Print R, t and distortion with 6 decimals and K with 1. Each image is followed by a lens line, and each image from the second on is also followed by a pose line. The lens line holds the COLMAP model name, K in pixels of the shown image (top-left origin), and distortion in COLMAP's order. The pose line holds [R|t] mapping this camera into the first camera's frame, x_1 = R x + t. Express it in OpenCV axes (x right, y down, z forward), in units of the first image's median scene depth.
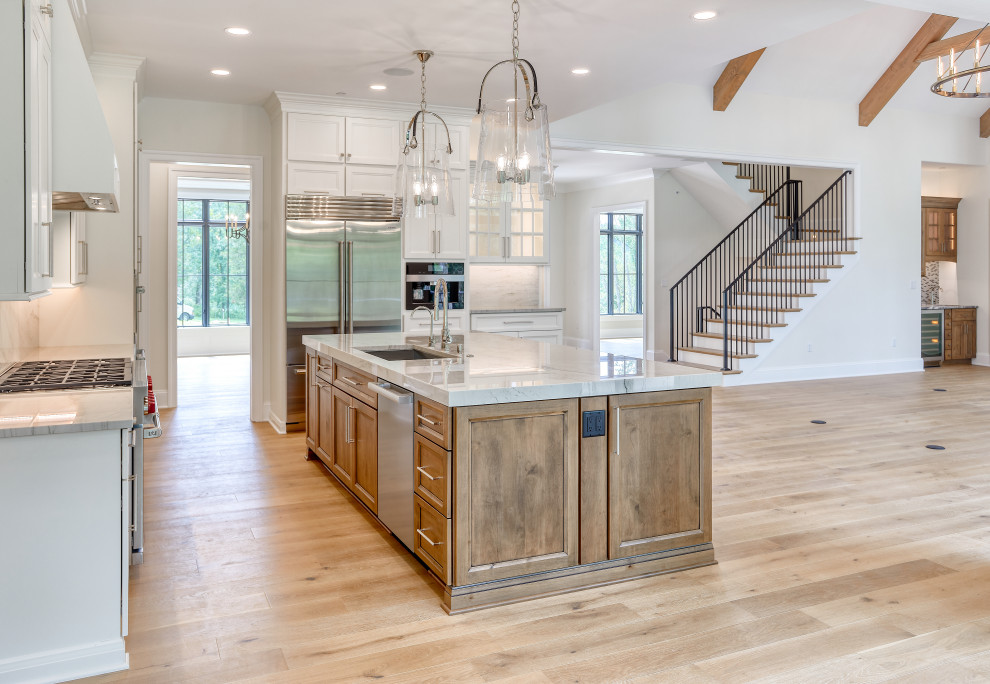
lens RADIAL K [[785.7, 0, 492.0], [0, 785.7, 273.1], [0, 0, 1]] dist [-0.006122, -0.003743]
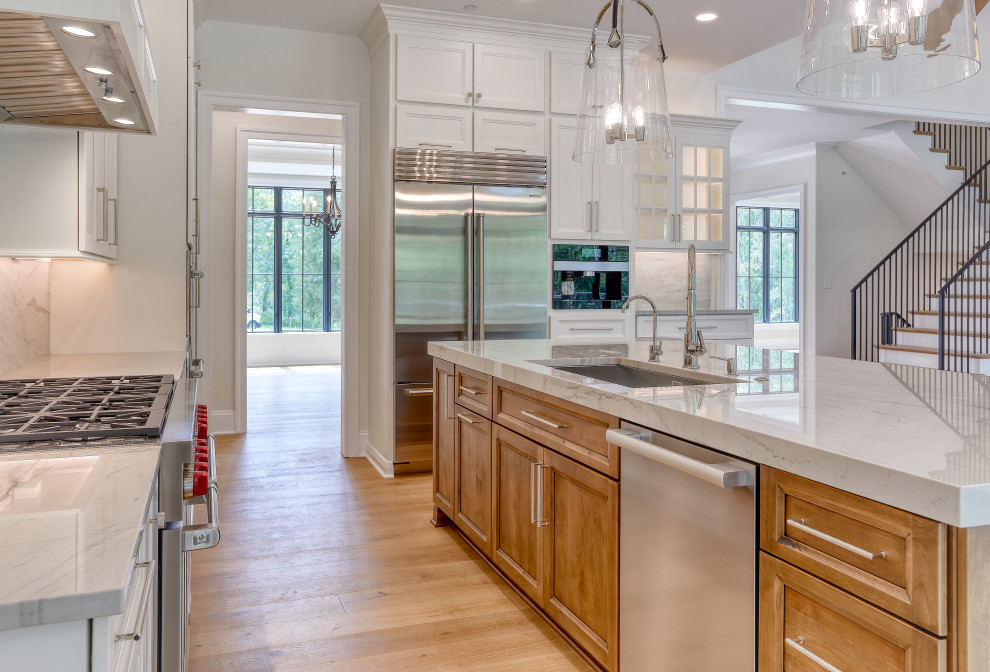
lens RADIAL K [[801.2, 0, 495.0], [0, 801.2, 284.3], [0, 0, 1]] dist [0.003276, 0.001502]
pose [[0.996872, 0.003985, -0.078936, -0.107930], [-0.003894, 0.999992, 0.001298, 0.023919], [0.078940, -0.000987, 0.996879, 0.262174]]
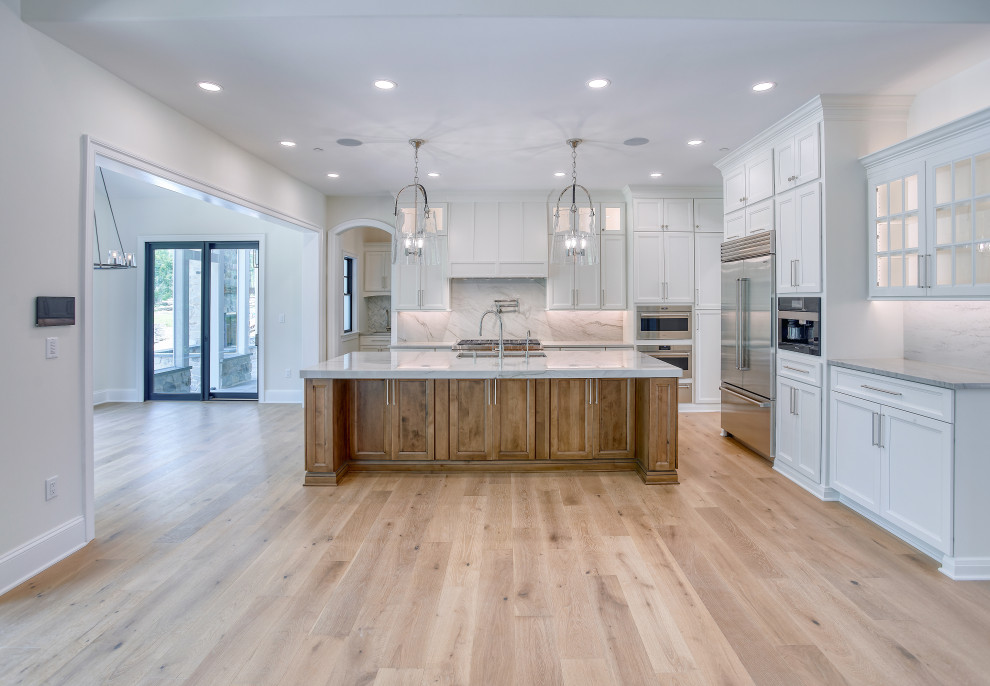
lens RADIAL K [[498.2, 0, 506.2], [0, 498.2, 297.3], [0, 0, 1]] dist [-0.032323, 0.000242]
pose [[-0.407537, -0.001721, -0.913187, 0.573681], [-0.000656, 0.999999, -0.001592, -0.012735], [0.913188, -0.000050, -0.407538, 0.981810]]
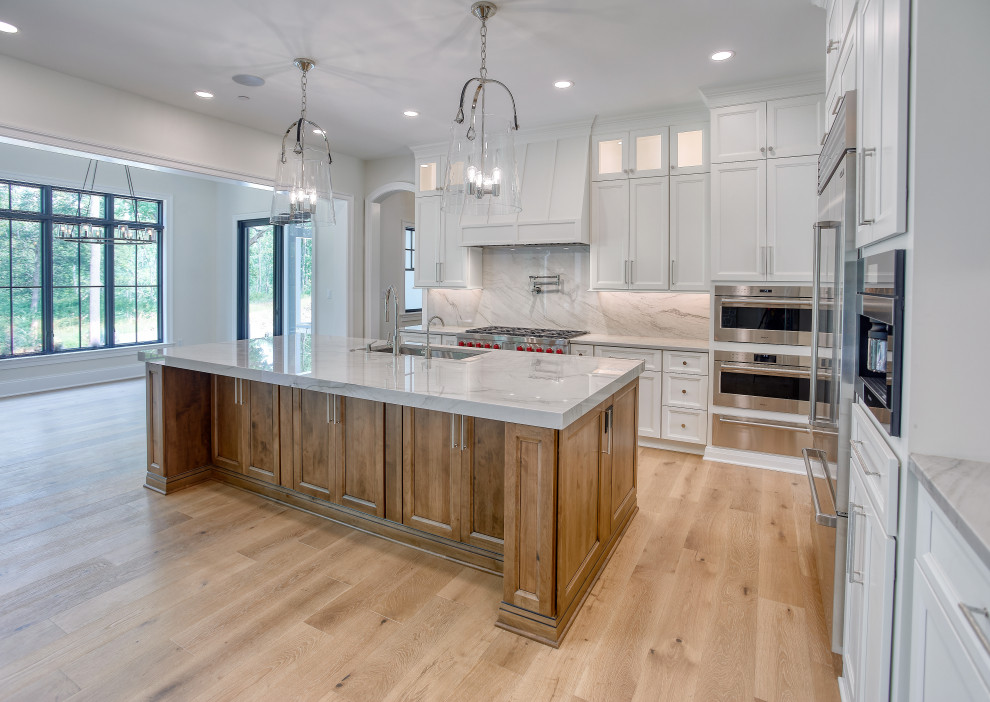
lens RADIAL K [[501.0, 0, 480.3], [0, 501.0, 282.9], [0, 0, 1]] dist [-0.032935, 0.002270]
pose [[-0.806243, 0.001022, -0.591584, 0.175084], [-0.008304, 0.999880, 0.013044, -0.006930], [0.591526, 0.015429, -0.806138, 1.124396]]
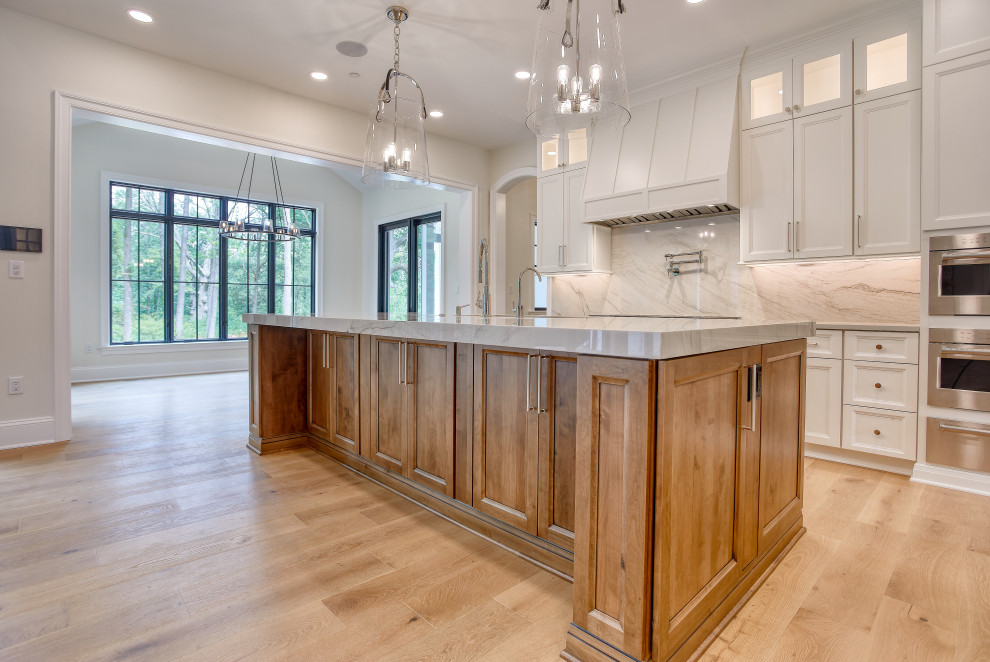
lens RADIAL K [[479.8, 0, 485.0], [0, 479.8, 309.3], [0, 0, 1]] dist [-0.053212, 0.021540]
pose [[-0.945037, -0.001264, -0.326960, 0.086667], [-0.005900, 0.999896, 0.013188, 0.057228], [0.326910, 0.014392, -0.944946, 1.064129]]
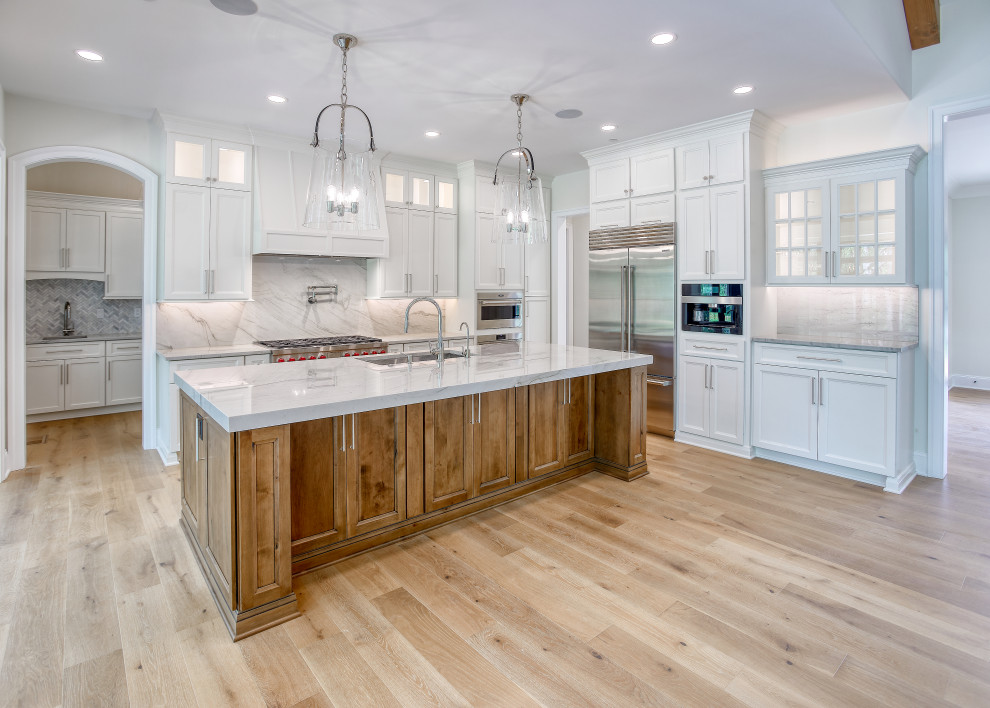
lens RADIAL K [[509.5, 0, 490.7], [0, 509.5, 289.0], [0, 0, 1]] dist [-0.039073, 0.010320]
pose [[0.268166, 0.001546, -0.963371, 0.475388], [-0.006641, 0.999978, -0.000244, -0.005252], [0.963350, 0.006463, 0.268171, 0.609356]]
